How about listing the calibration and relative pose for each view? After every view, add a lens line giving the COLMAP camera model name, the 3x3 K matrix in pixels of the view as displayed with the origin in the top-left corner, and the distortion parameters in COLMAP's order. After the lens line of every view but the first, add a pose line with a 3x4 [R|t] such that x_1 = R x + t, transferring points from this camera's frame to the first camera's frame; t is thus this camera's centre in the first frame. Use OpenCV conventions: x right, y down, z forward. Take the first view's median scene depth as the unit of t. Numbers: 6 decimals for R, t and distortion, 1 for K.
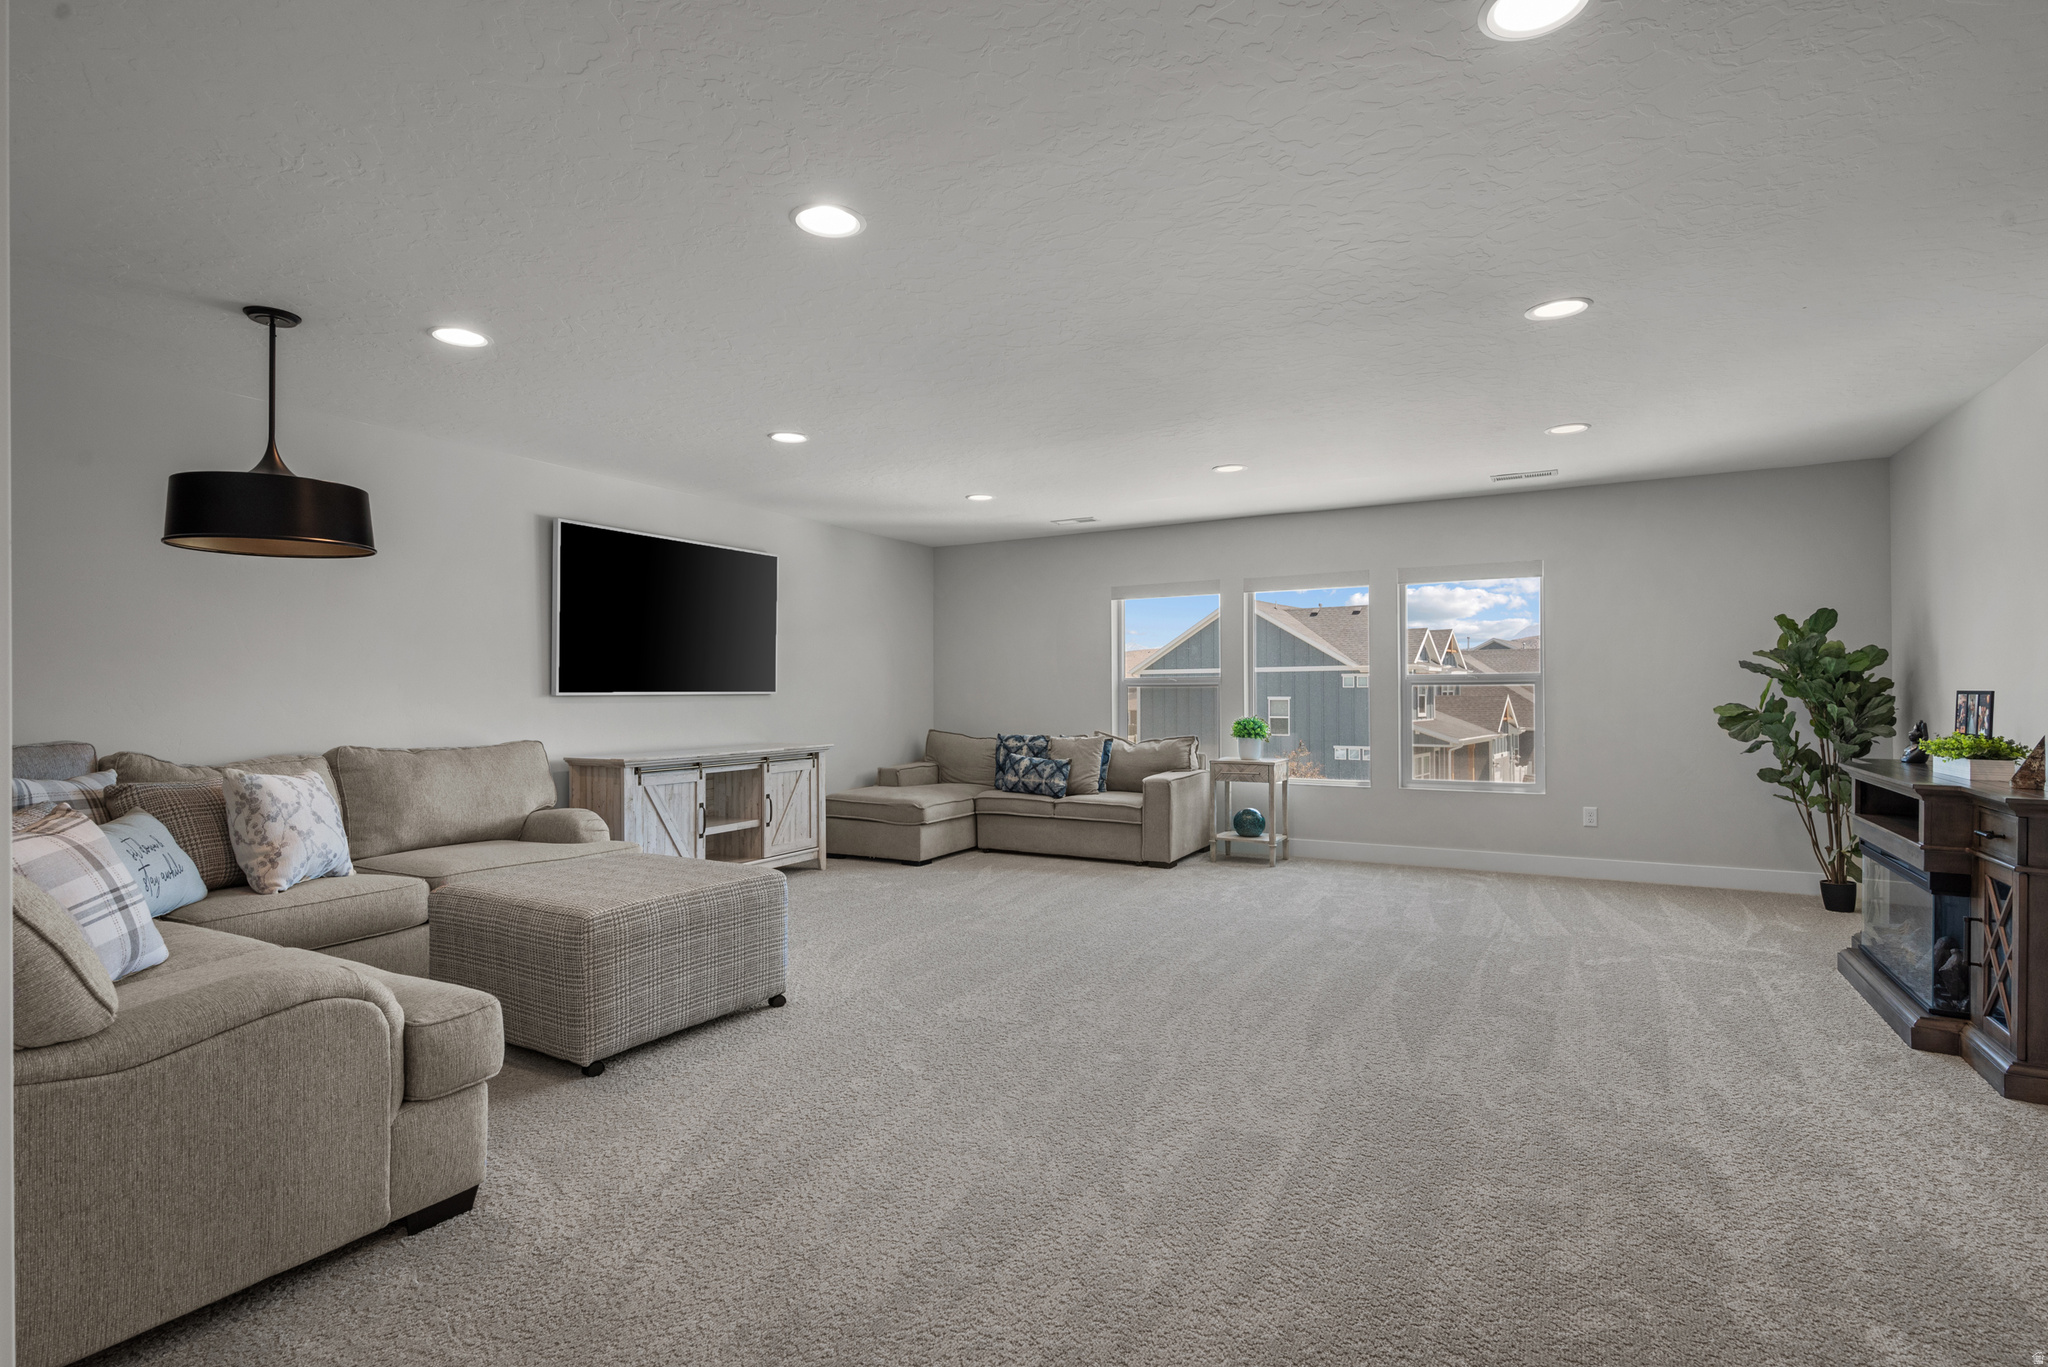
lens RADIAL K [[961.6, 0, 1046.8], [0, 961.6, 685.0], [0, 0, 1]] dist [0.002554, -0.000265]
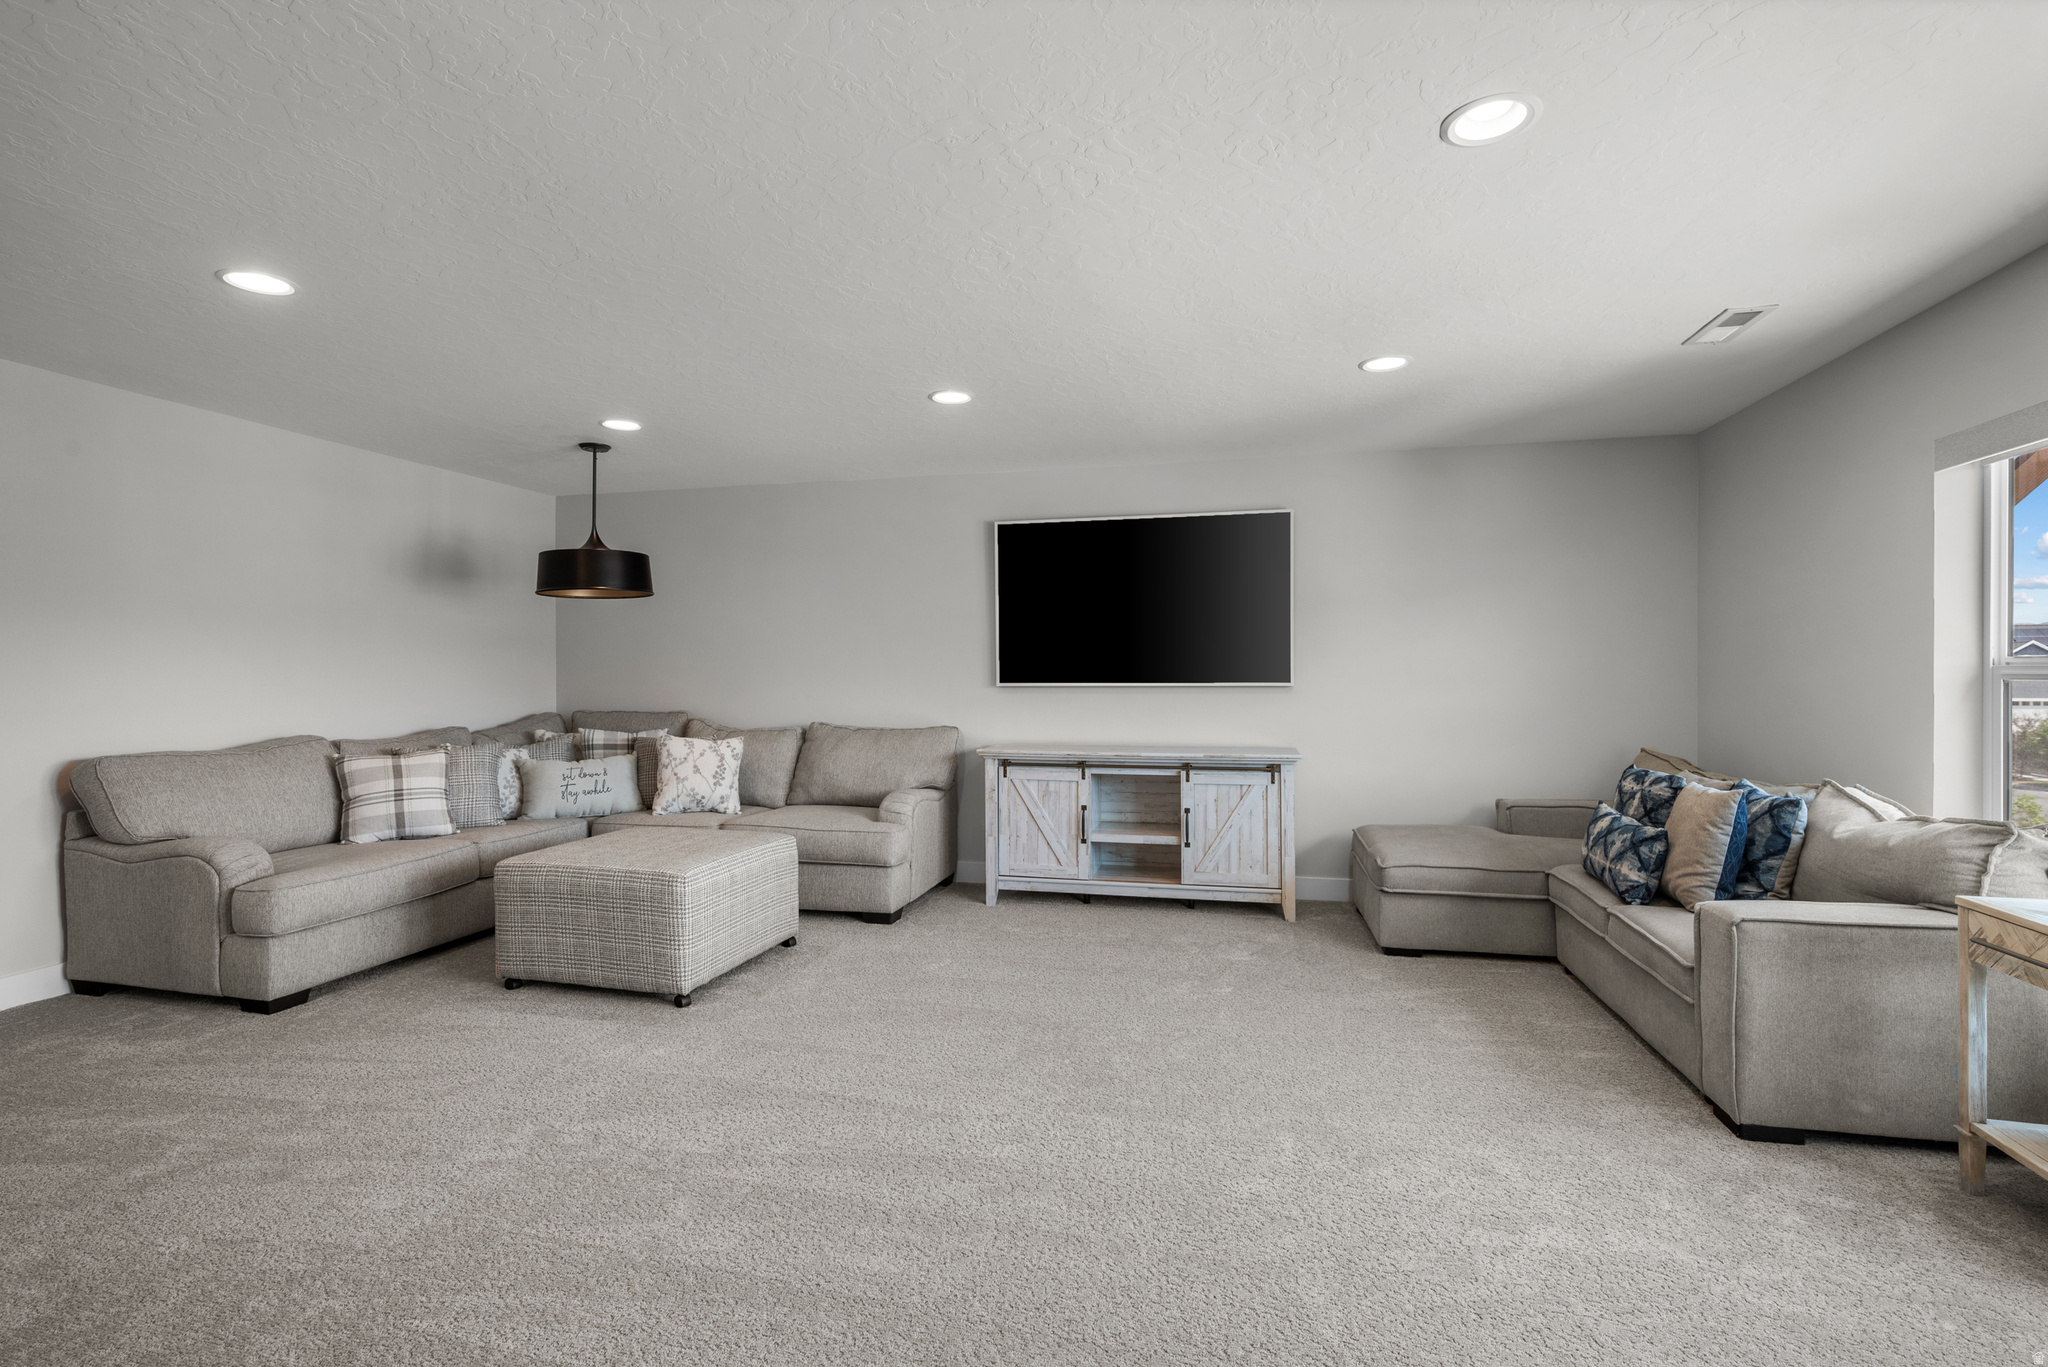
lens RADIAL K [[953.8, 0, 1036.5], [0, 953.8, 682.9], [0, 0, 1]] dist [0.005282, -0.002177]
pose [[0.264794, 0.011410, -0.964238, 0.506313], [0.007981, 0.999870, 0.014024, -0.006999], [0.964272, -0.011409, 0.264668, 0.727751]]
